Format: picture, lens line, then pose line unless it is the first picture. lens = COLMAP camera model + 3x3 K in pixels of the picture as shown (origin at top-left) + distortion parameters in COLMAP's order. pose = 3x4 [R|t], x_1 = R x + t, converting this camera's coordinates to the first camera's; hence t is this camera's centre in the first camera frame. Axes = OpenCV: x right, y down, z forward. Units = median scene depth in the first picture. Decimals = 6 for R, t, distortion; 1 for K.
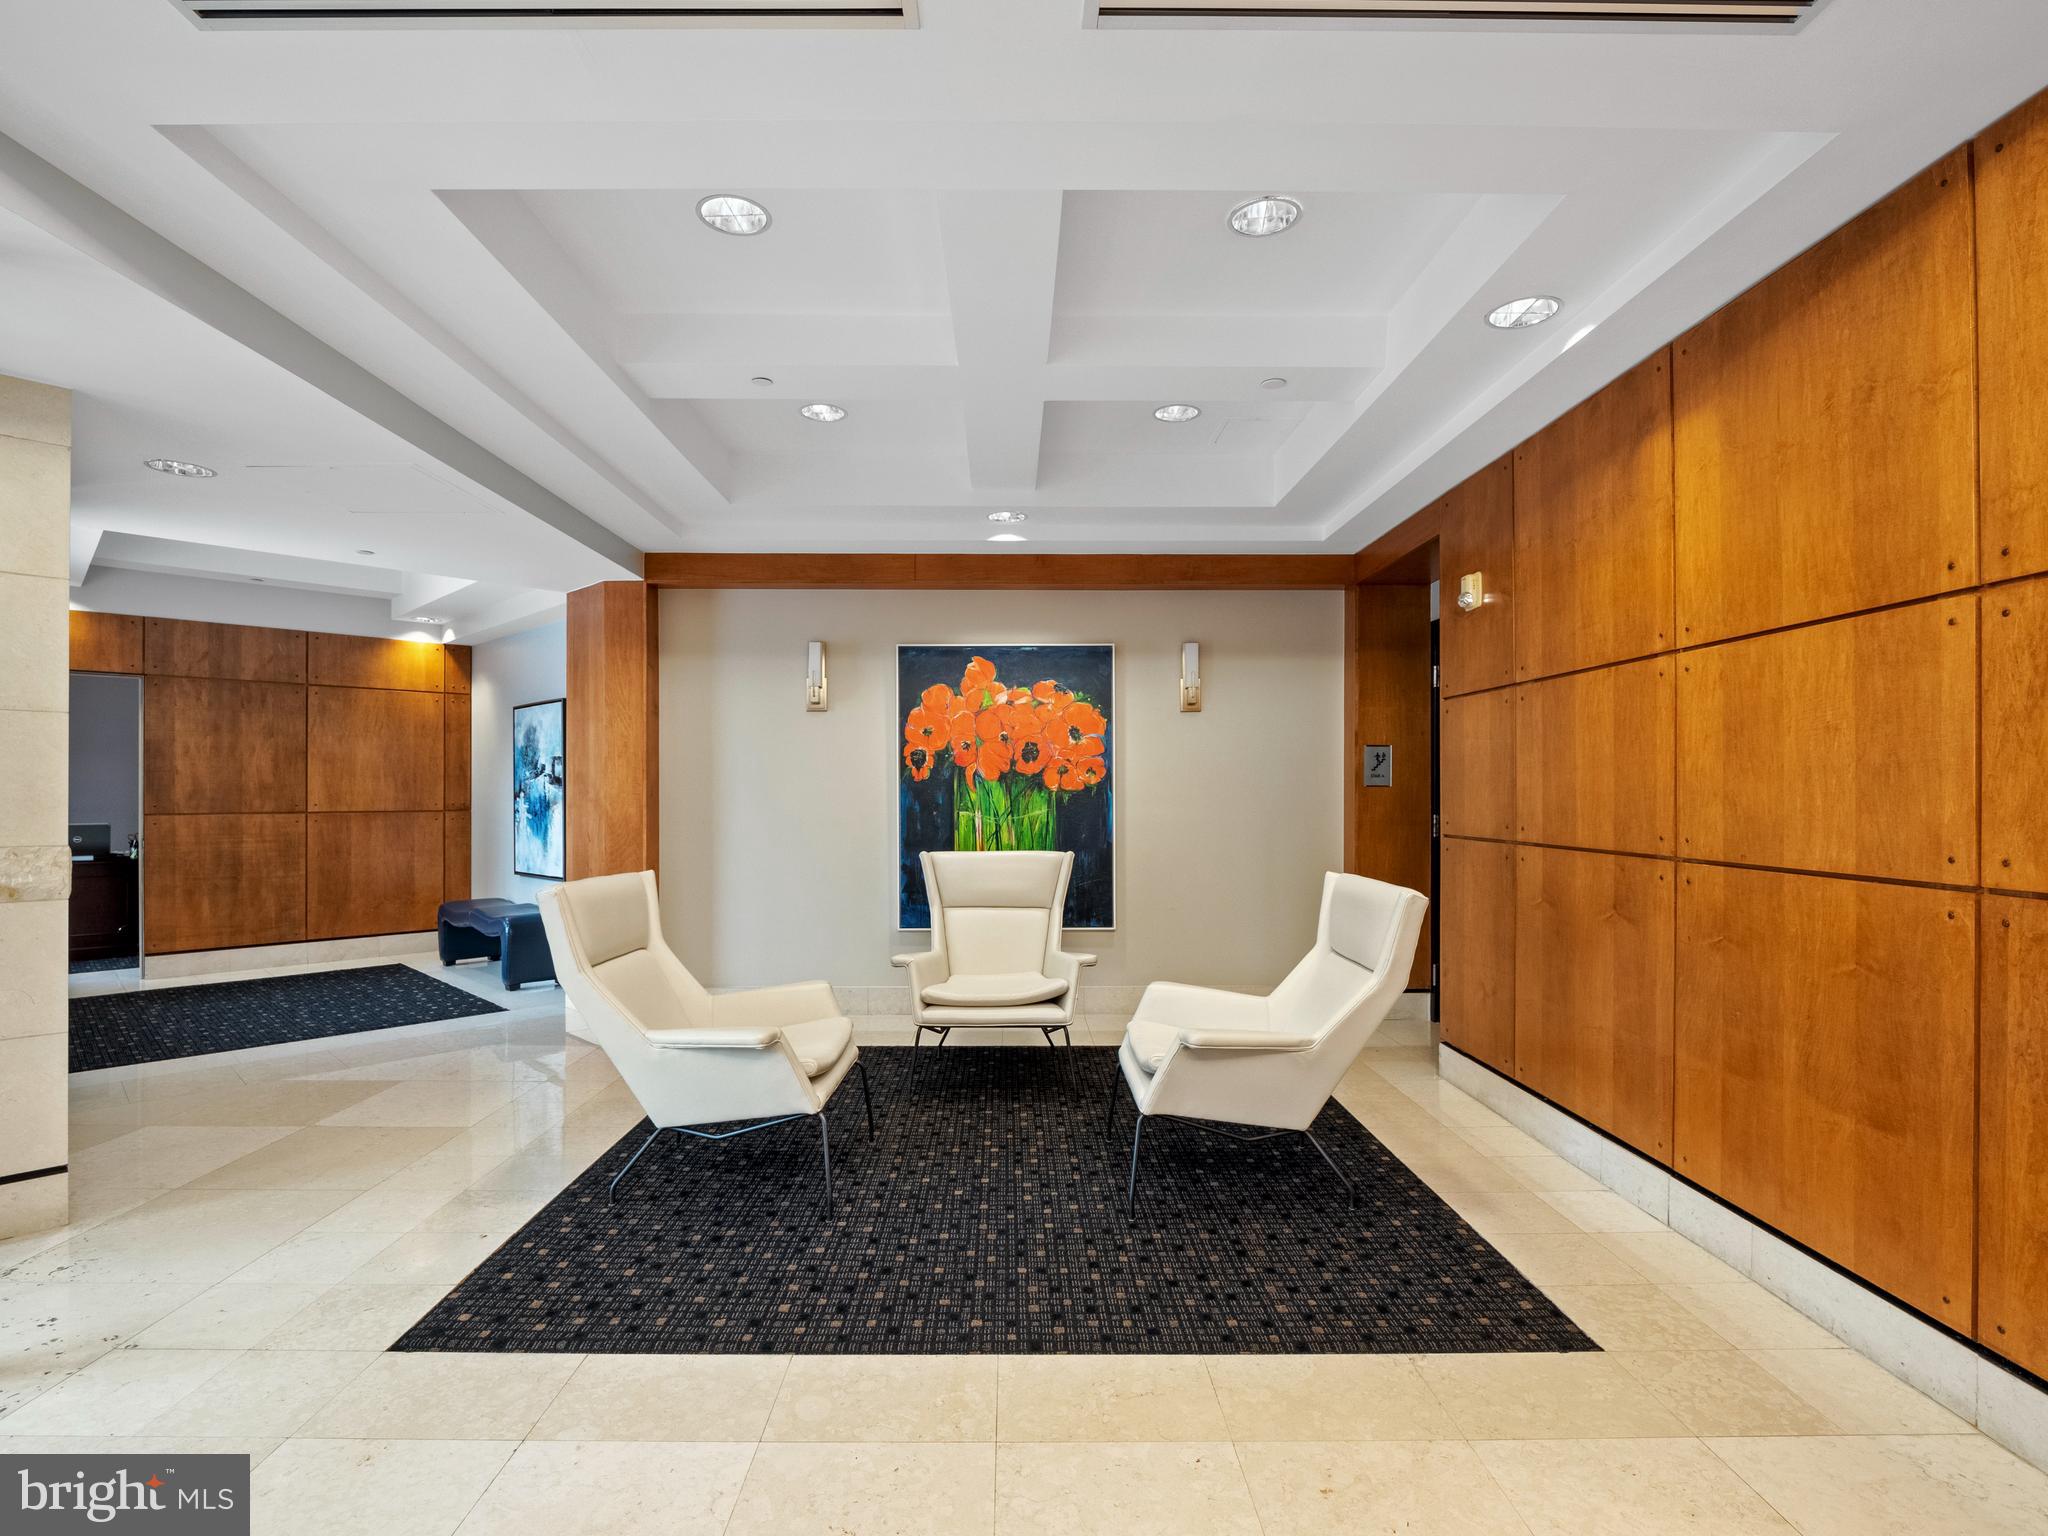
lens RADIAL K [[999.6, 0, 1029.4], [0, 999.6, 784.8], [0, 0, 1]] dist [-0.016171, -0.000034]
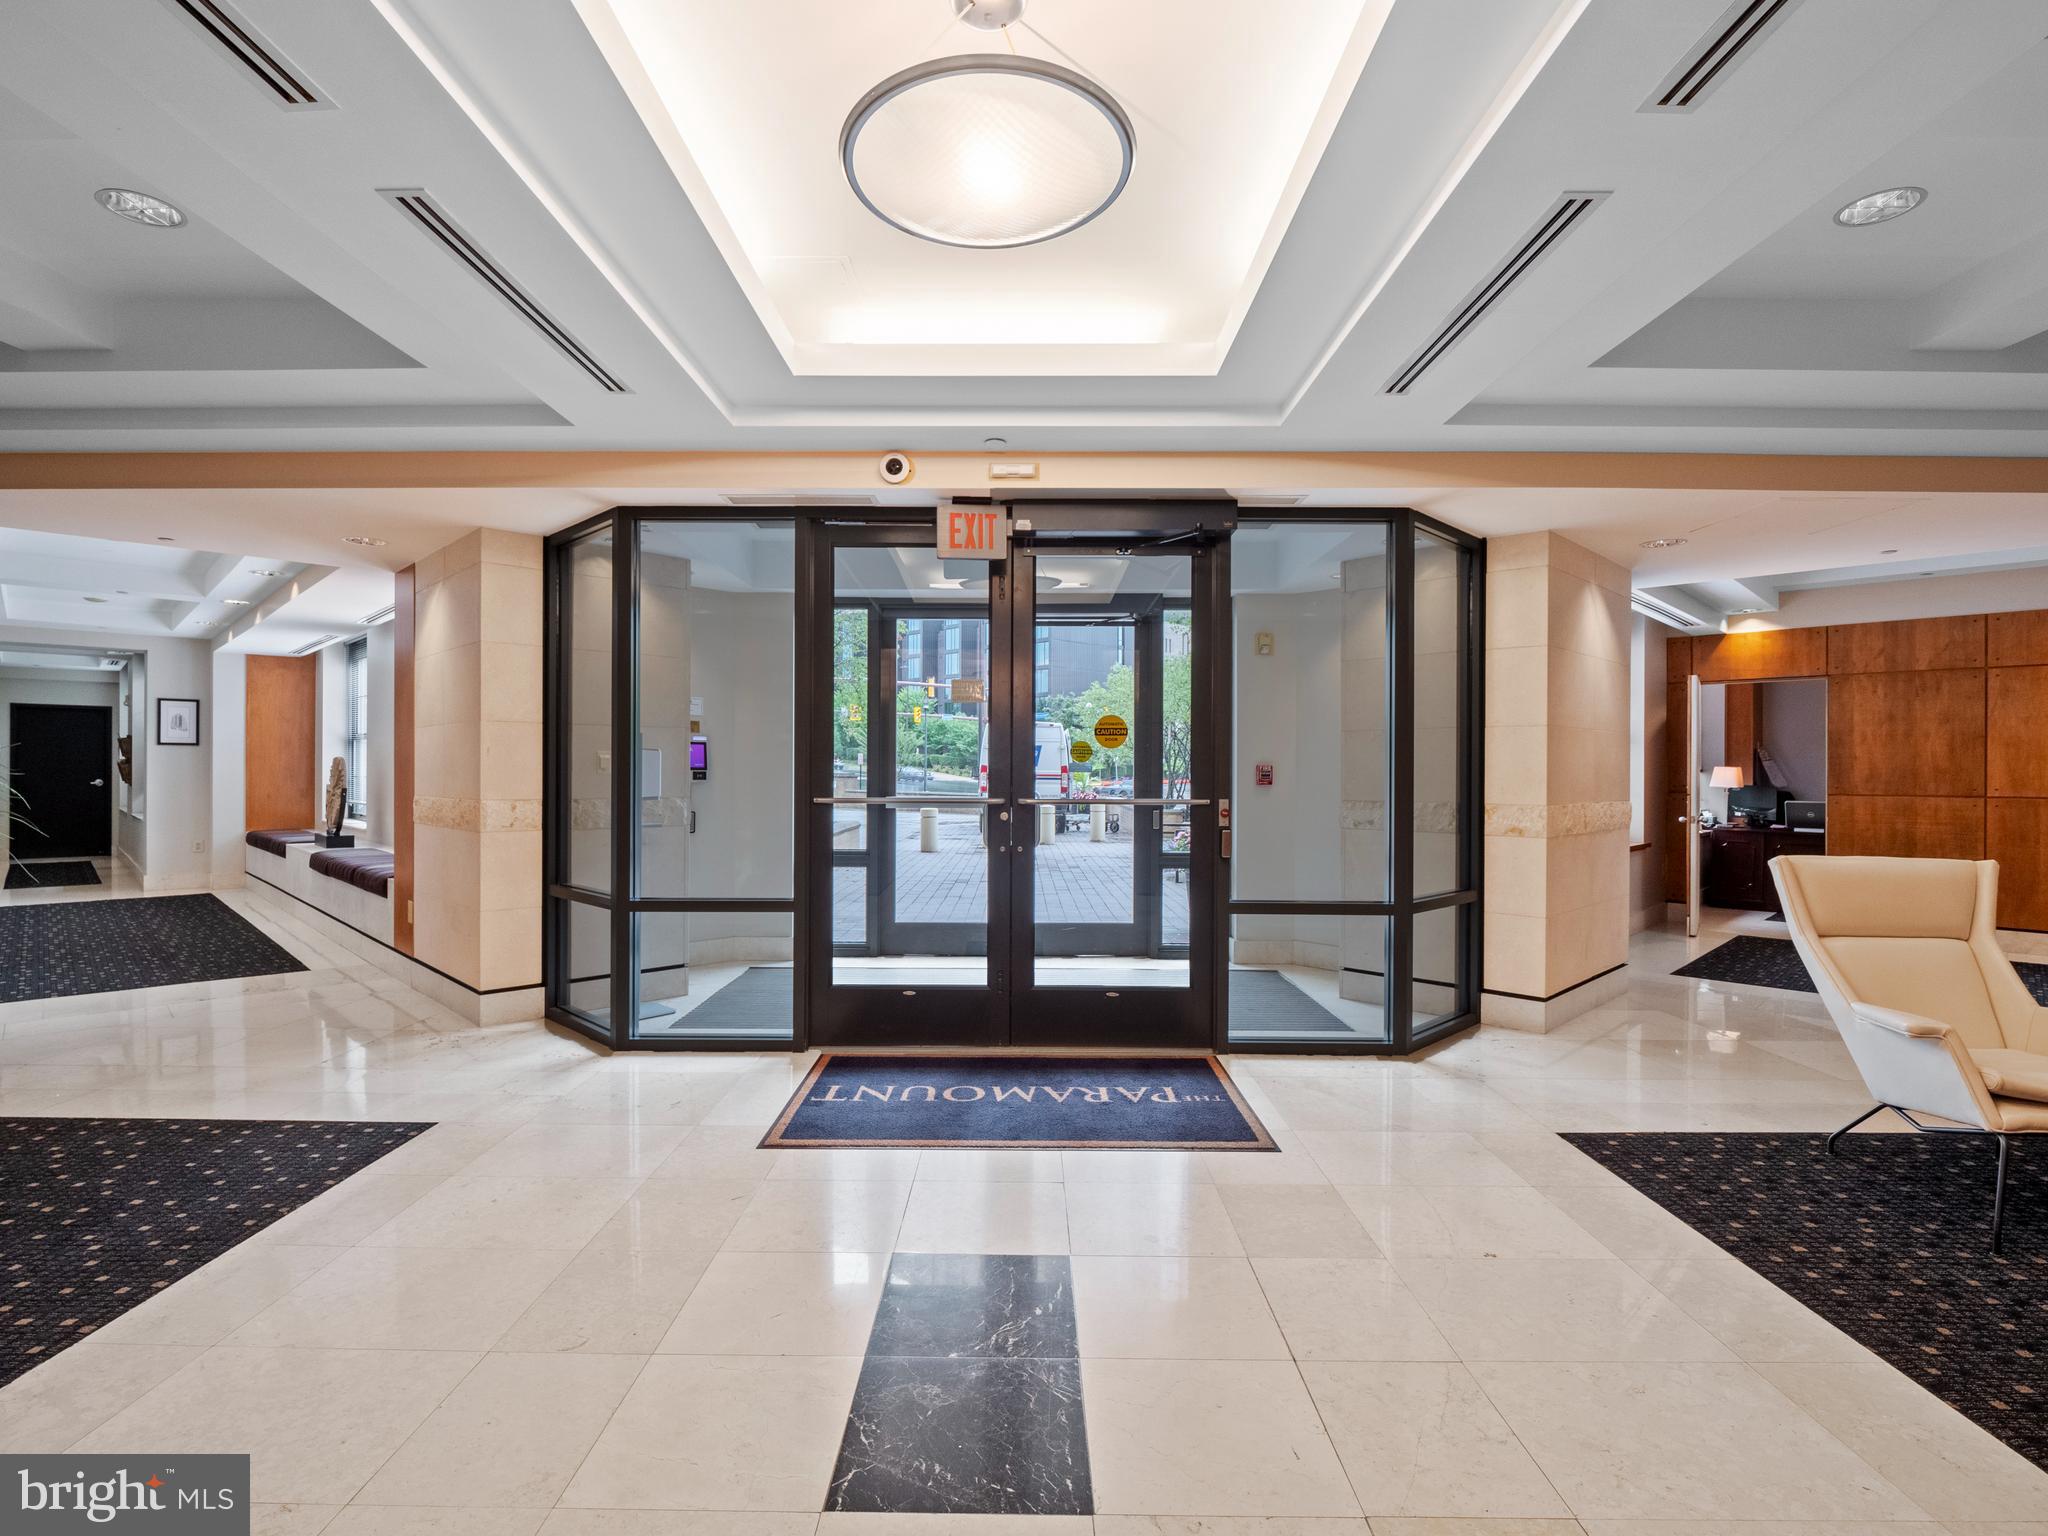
lens RADIAL K [[999.6, 0, 1031.8], [0, 999.6, 768.5], [0, 0, 1]] dist [-0.016171, -0.000034]
pose [[-0.003821, -0.002480, -0.999990, 0.271465], [0.001002, 0.999996, -0.002484, 0.000938], [0.999992, -0.001012, -0.003819, 0.053941]]
